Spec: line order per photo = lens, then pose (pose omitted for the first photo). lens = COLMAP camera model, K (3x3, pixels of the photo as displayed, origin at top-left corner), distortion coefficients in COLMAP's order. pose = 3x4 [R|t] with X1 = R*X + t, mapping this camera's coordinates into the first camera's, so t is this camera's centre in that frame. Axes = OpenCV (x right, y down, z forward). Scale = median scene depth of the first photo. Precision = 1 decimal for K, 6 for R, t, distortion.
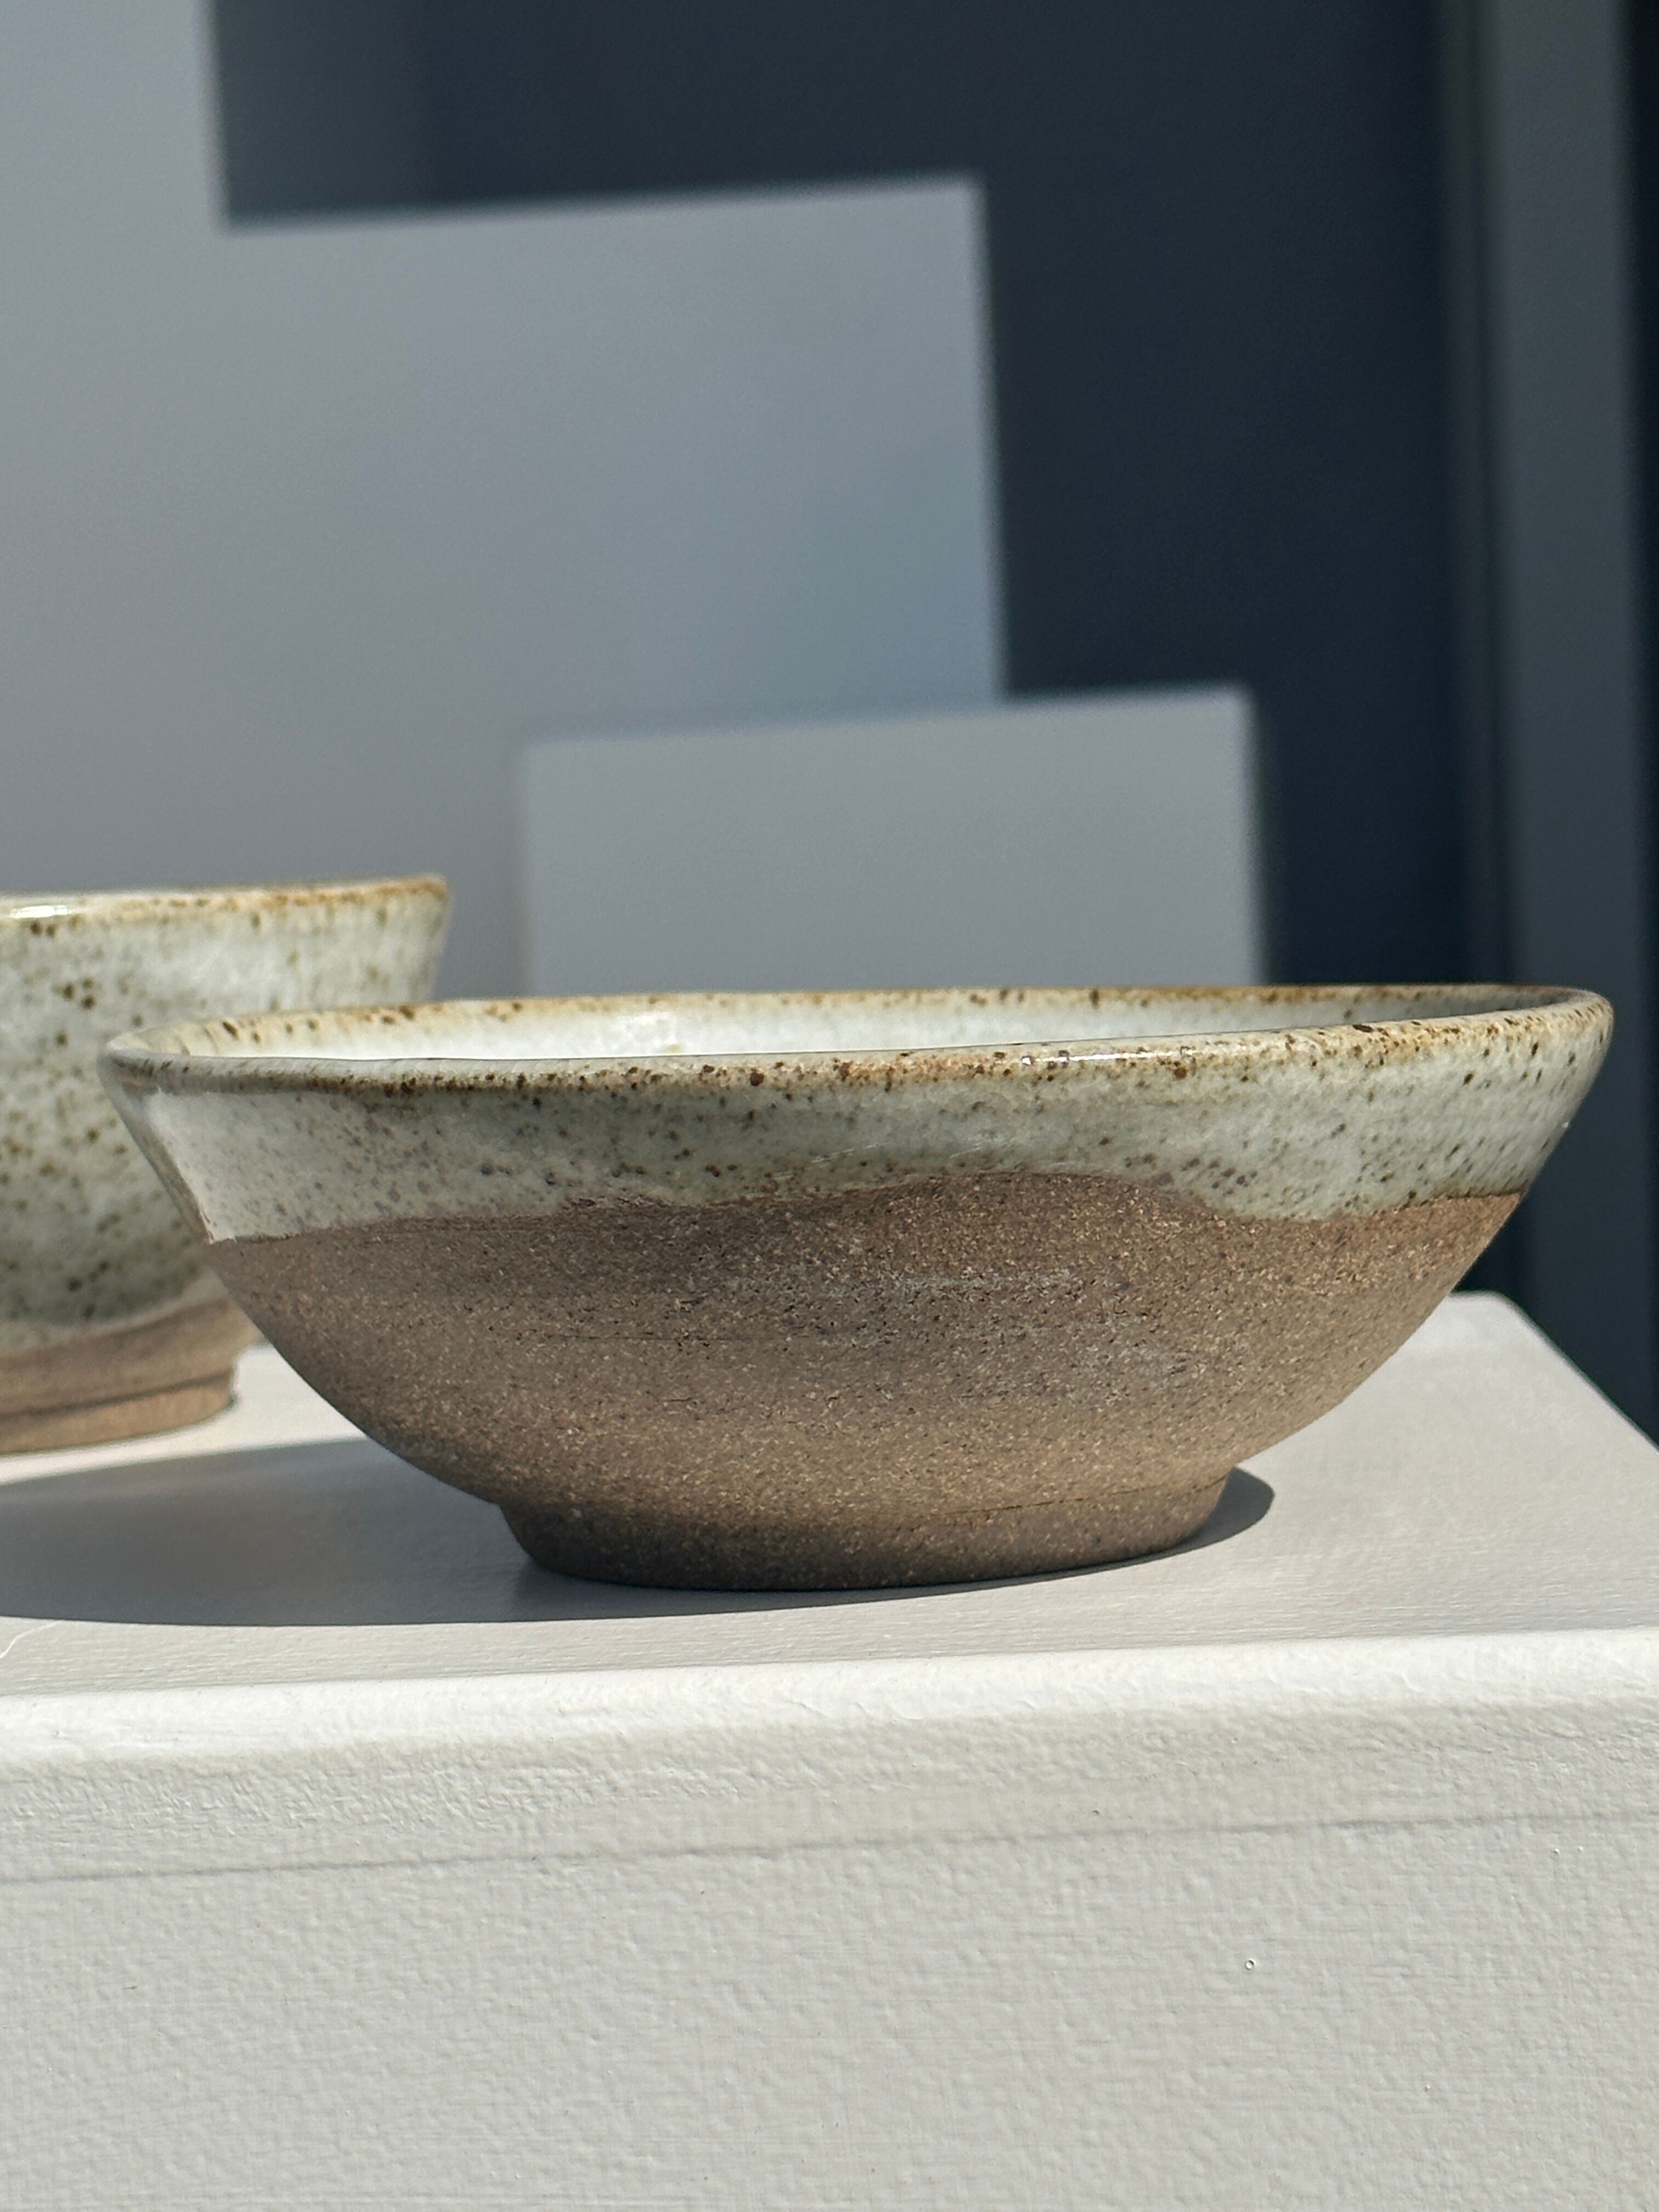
lens RADIAL K [[5017.4, 0, 859.3], [0, 5017.4, 1239.5], [0, 0, 1]] dist [0.140120, 0.000000]
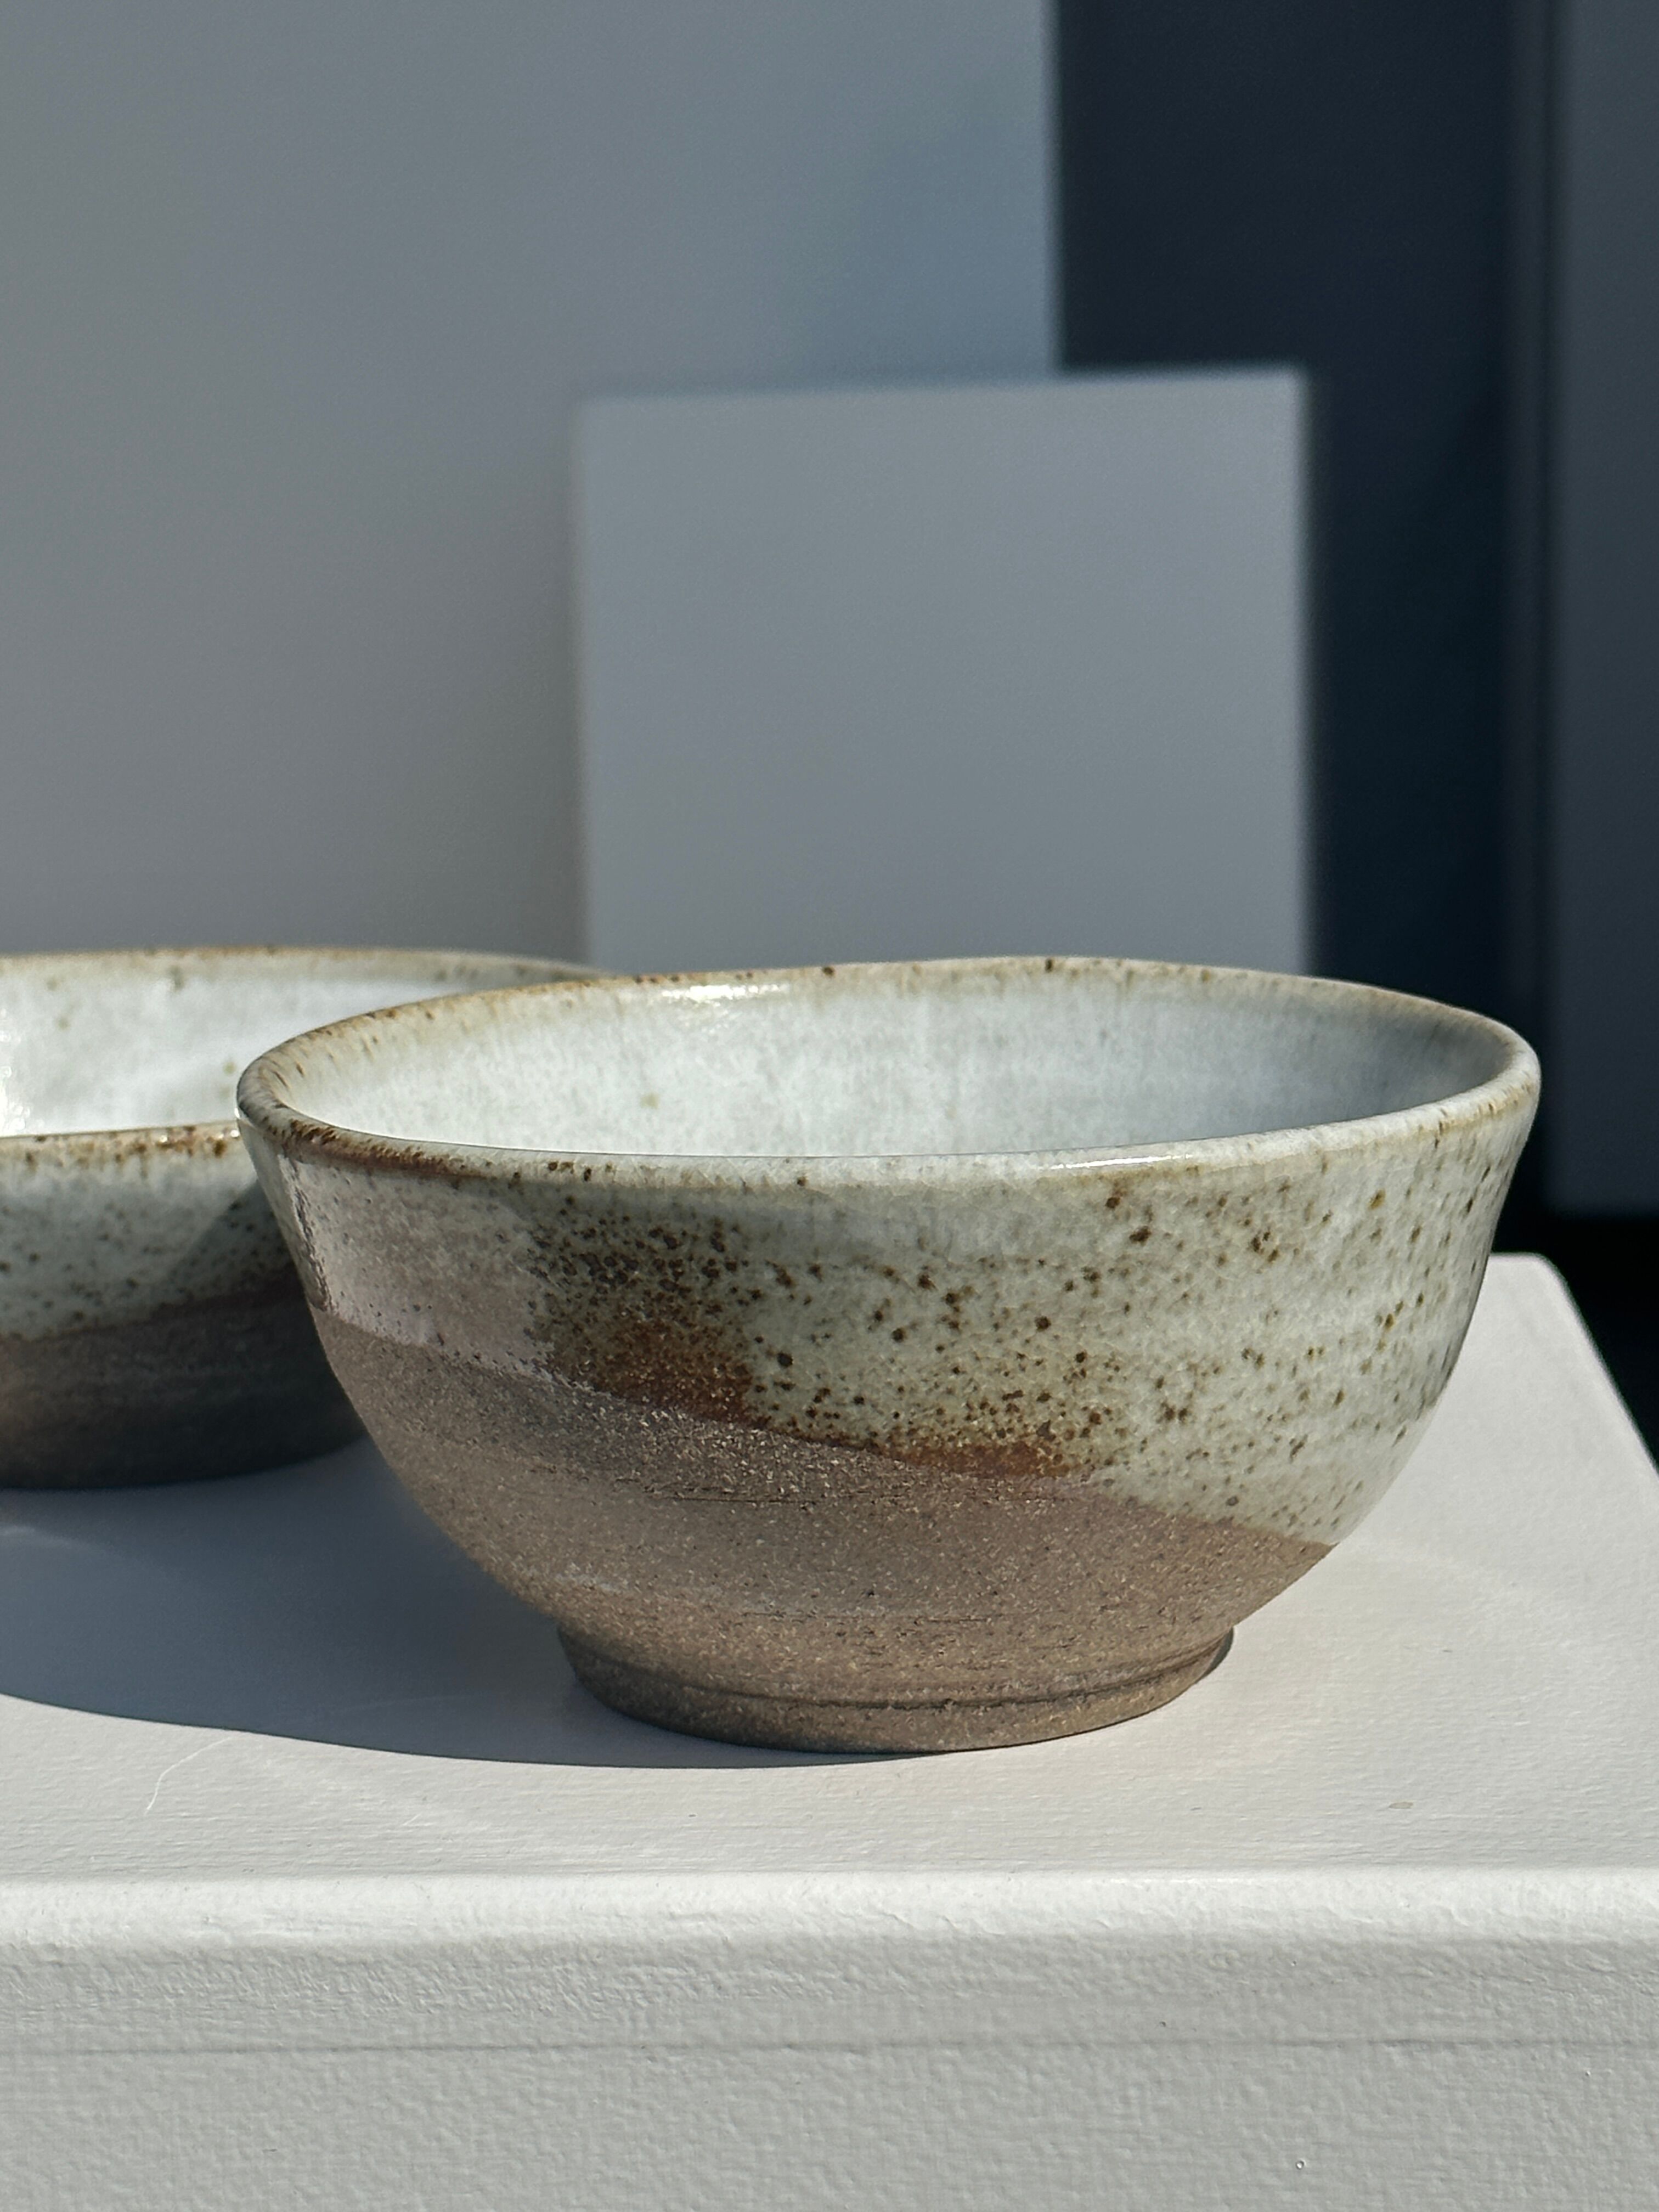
lens RADIAL K [[5017.4, 0, 827.8], [0, 5017.4, 1170.2], [0, 0, 1]] dist [0.140120, 0.000000]
pose [[0.999577, 0.027716, -0.008827, -0.020532], [-0.026761, 0.995181, 0.094333, -0.169012], [0.011399, -0.094057, 0.995502, -0.064150]]
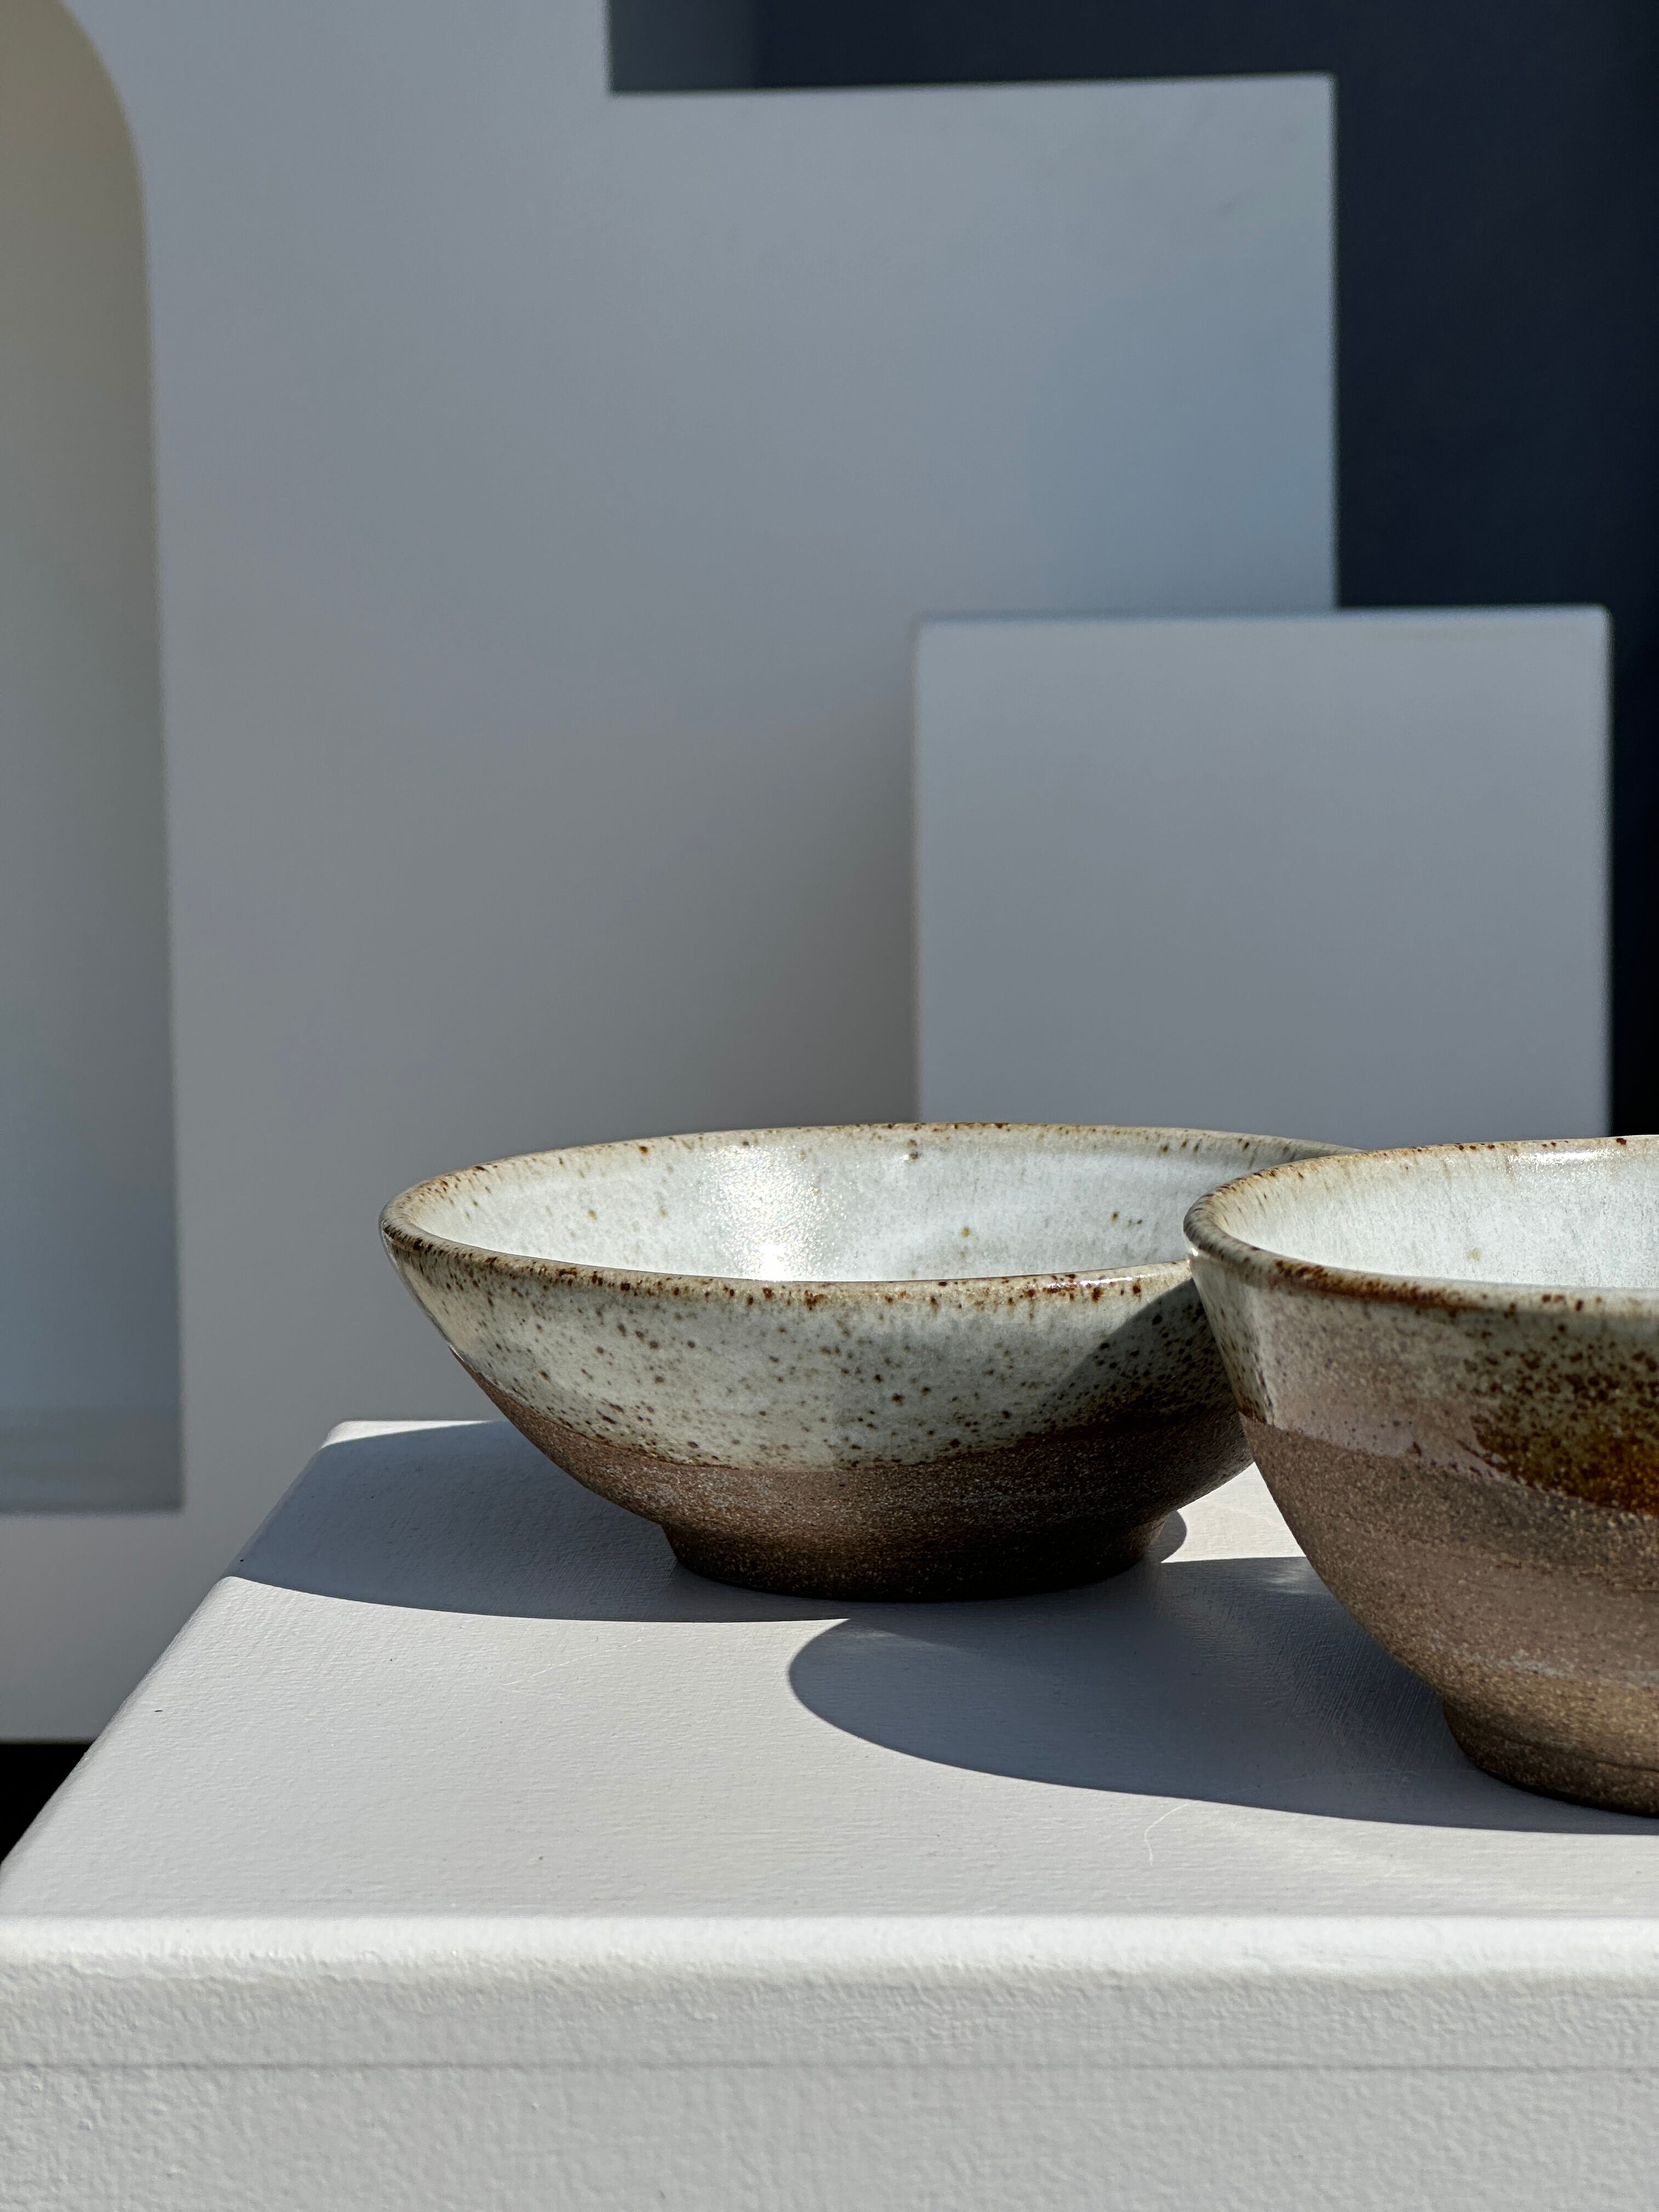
lens RADIAL K [[5017.4, 0, 867.2], [0, 5017.4, 1131.0], [0, 0, 1]] dist [0.140120, 0.000000]
pose [[0.999244, 0.035810, -0.015105, -0.242120], [-0.035119, 0.998425, 0.043759, -0.156388], [0.016648, -0.043196, 0.998928, -0.238947]]
